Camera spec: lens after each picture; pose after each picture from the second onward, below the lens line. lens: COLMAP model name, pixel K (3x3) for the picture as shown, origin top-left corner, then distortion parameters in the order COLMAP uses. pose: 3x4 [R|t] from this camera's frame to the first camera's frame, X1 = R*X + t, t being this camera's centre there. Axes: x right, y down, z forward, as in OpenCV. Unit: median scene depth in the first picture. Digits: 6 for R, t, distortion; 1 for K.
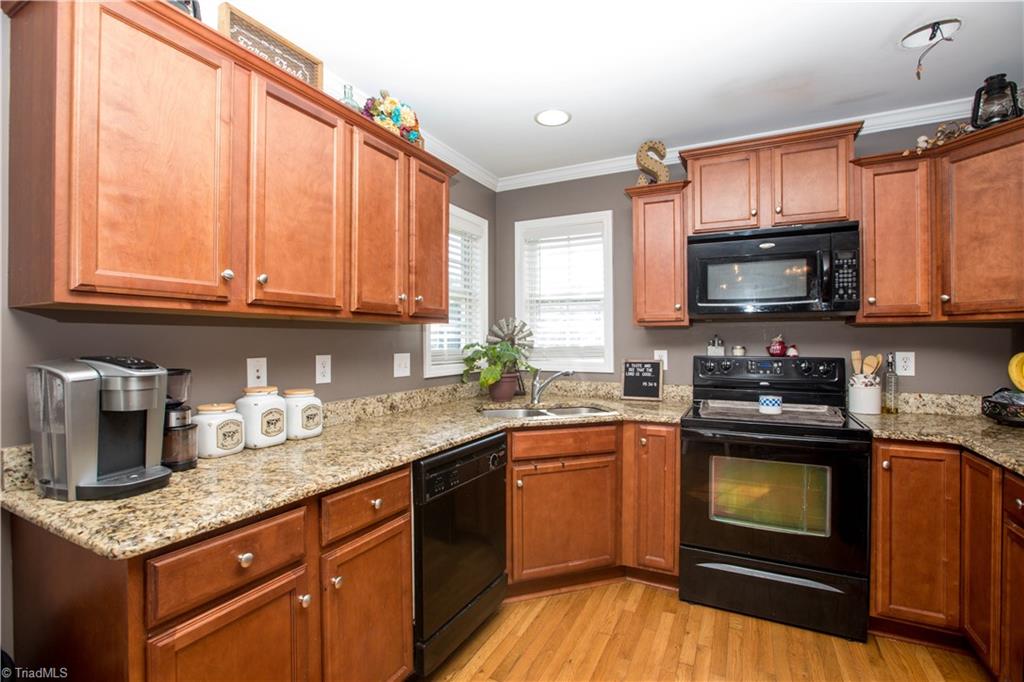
lens RADIAL K [[474.6, 0, 512.0], [0, 474.6, 341.0], [0, 0, 1]] dist [-0.029534, 0.000202]
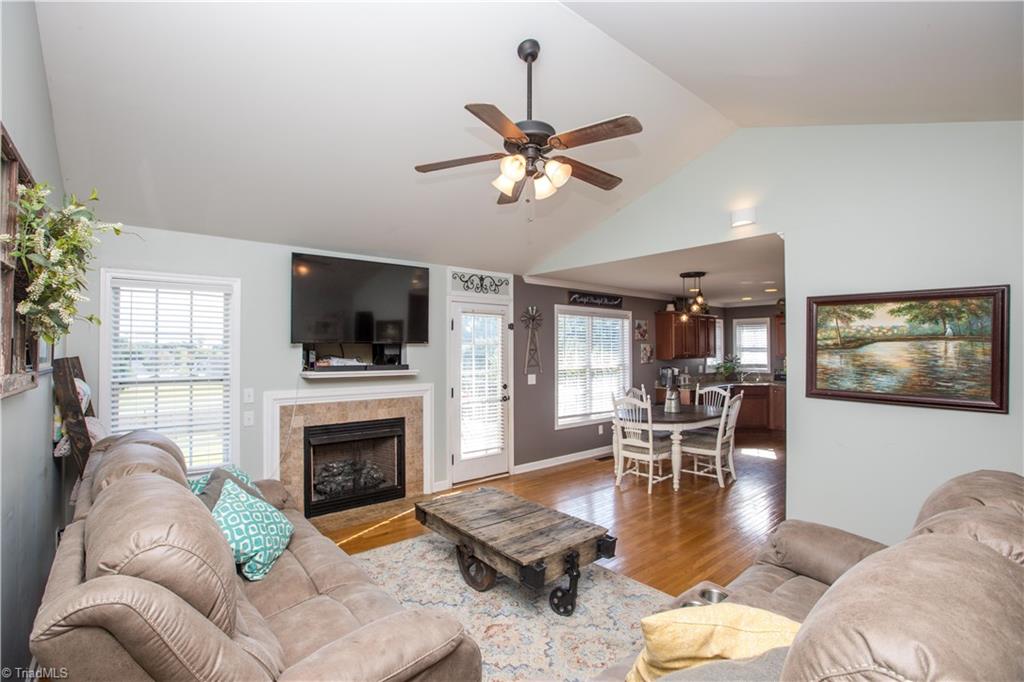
lens RADIAL K [[474.6, 0, 512.0], [0, 474.6, 341.0], [0, 0, 1]] dist [-0.029534, 0.000202]
pose [[0.923412, -0.004707, -0.383781, -0.164003], [-0.002357, 0.999836, -0.017934, -0.085385], [0.383803, 0.017465, 0.923250, -2.582449]]
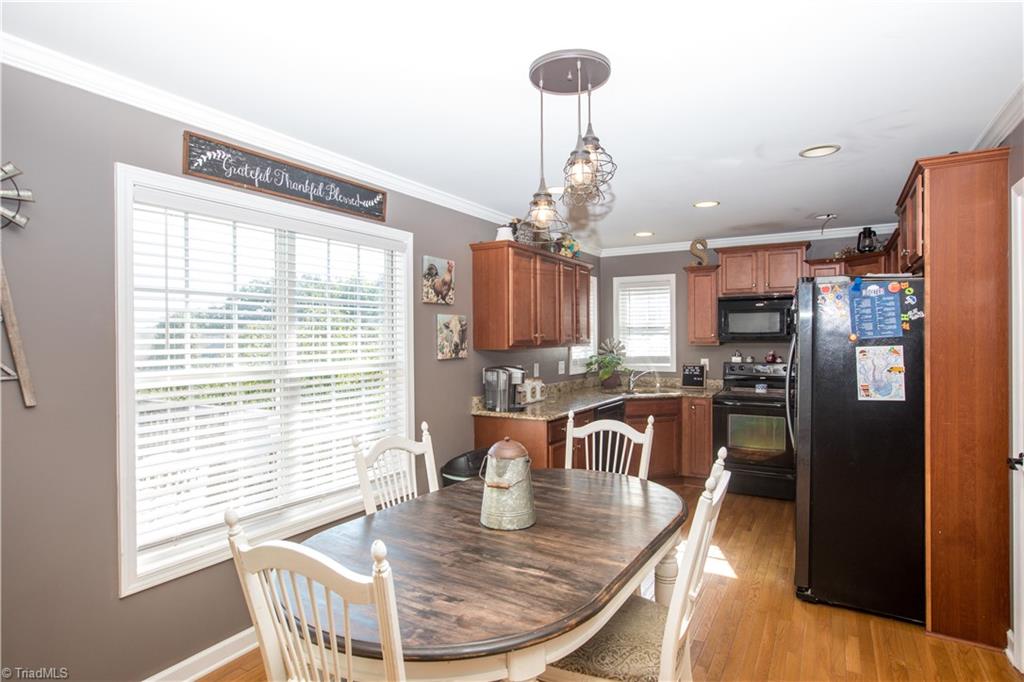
lens RADIAL K [[556.2, 0, 512.0], [0, 556.2, 341.0], [0, 0, 1]] dist [-0.015048, 0.003505]
pose [[0.997632, -0.003077, -0.068710, -0.252232], [0.003347, 0.999987, 0.003812, -0.057312], [0.068698, -0.004032, 0.997629, -1.093931]]
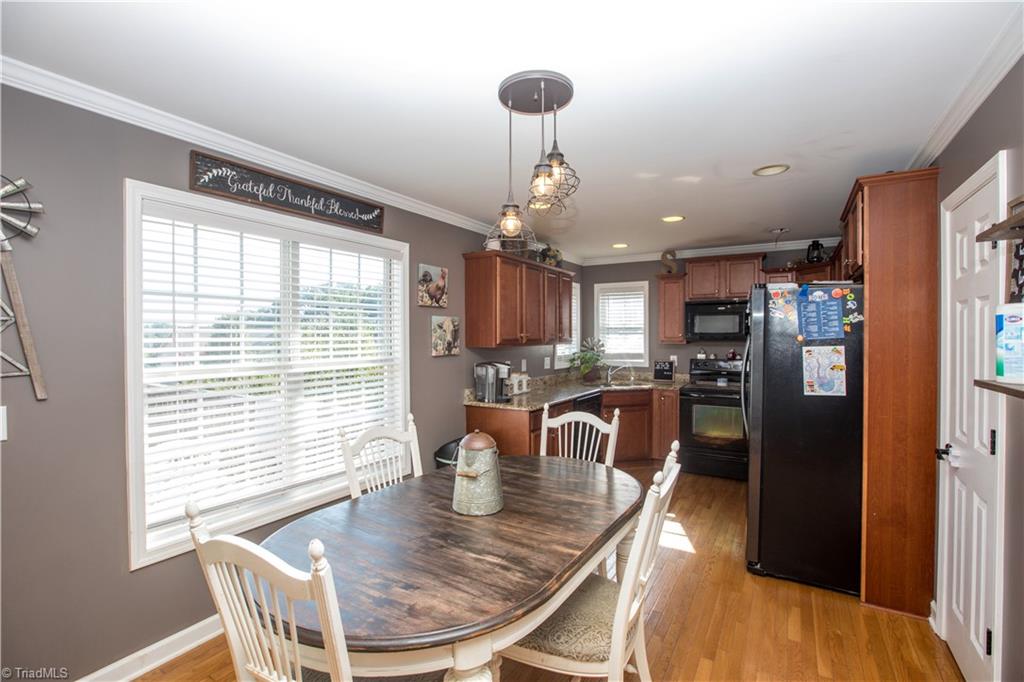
lens RADIAL K [[474.6, 0, 512.0], [0, 474.6, 341.0], [0, 0, 1]] dist [-0.029534, 0.000202]
pose [[0.996998, 0.000909, -0.077425, -0.205659], [-0.000202, 0.999958, 0.009134, -0.061084], [0.077430, -0.009091, 0.996956, -1.031926]]
